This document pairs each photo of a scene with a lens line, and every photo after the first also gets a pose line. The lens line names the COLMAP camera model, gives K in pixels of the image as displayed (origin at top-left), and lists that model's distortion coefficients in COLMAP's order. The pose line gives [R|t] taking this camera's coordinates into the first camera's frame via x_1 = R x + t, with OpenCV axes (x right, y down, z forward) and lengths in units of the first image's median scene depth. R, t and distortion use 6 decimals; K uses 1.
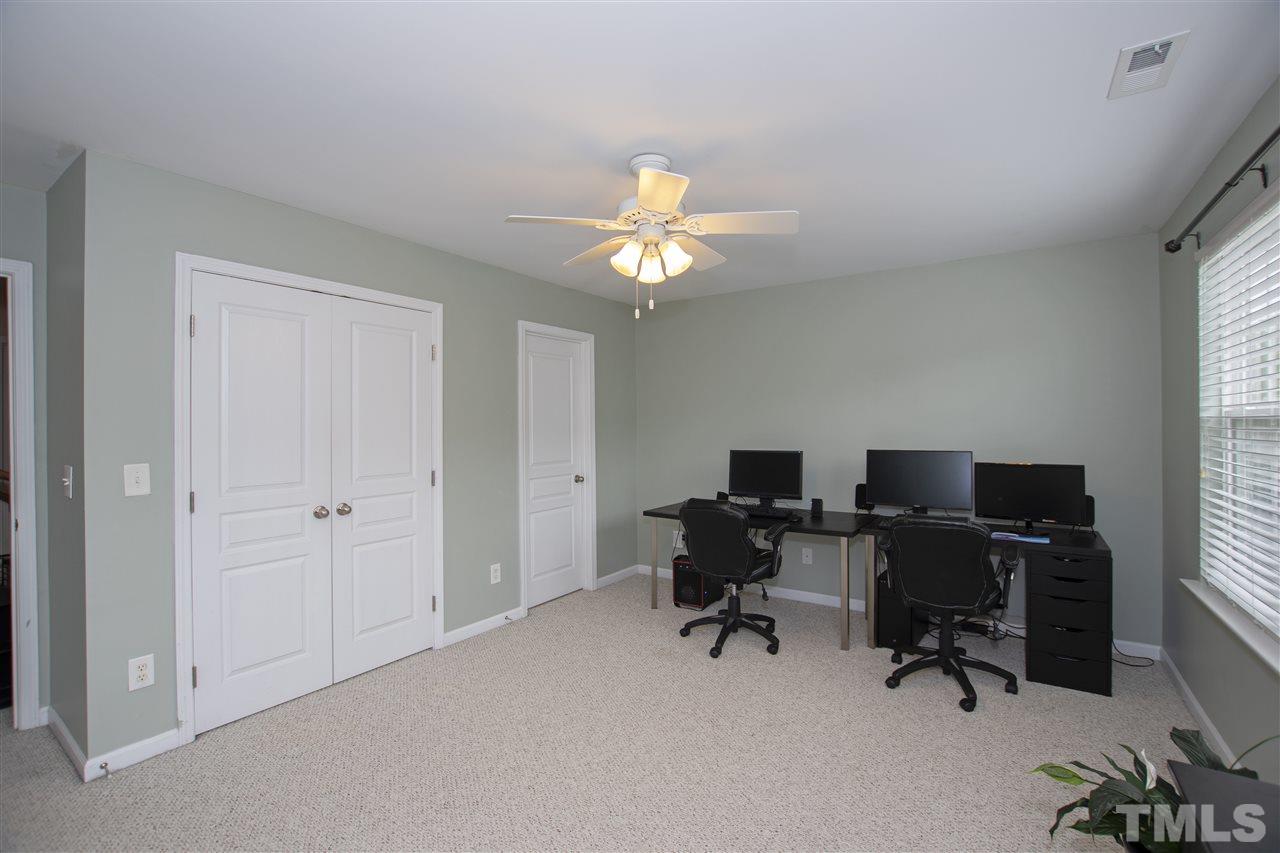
lens RADIAL K [[549.7, 0, 642.8], [0, 549.7, 429.4], [0, 0, 1]] dist [-0.036454, 0.000462]
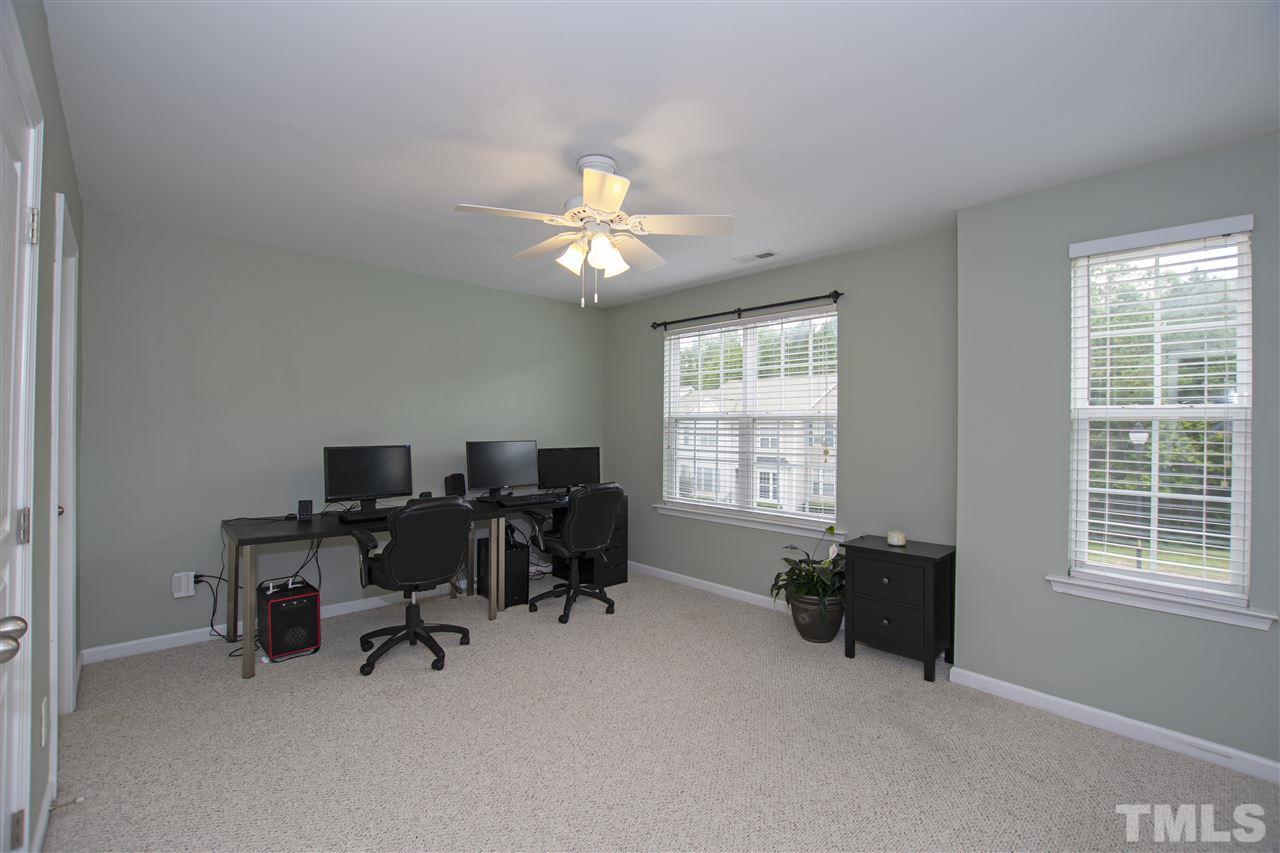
lens RADIAL K [[572.5, 0, 632.9], [0, 572.5, 420.7], [0, 0, 1]] dist [-0.017842, 0.000644]
pose [[0.246860, 0.011201, 0.968986, -0.724061], [-0.003476, 0.999937, -0.010673, 0.006911], [-0.969045, -0.000733, 0.246884, 0.453016]]
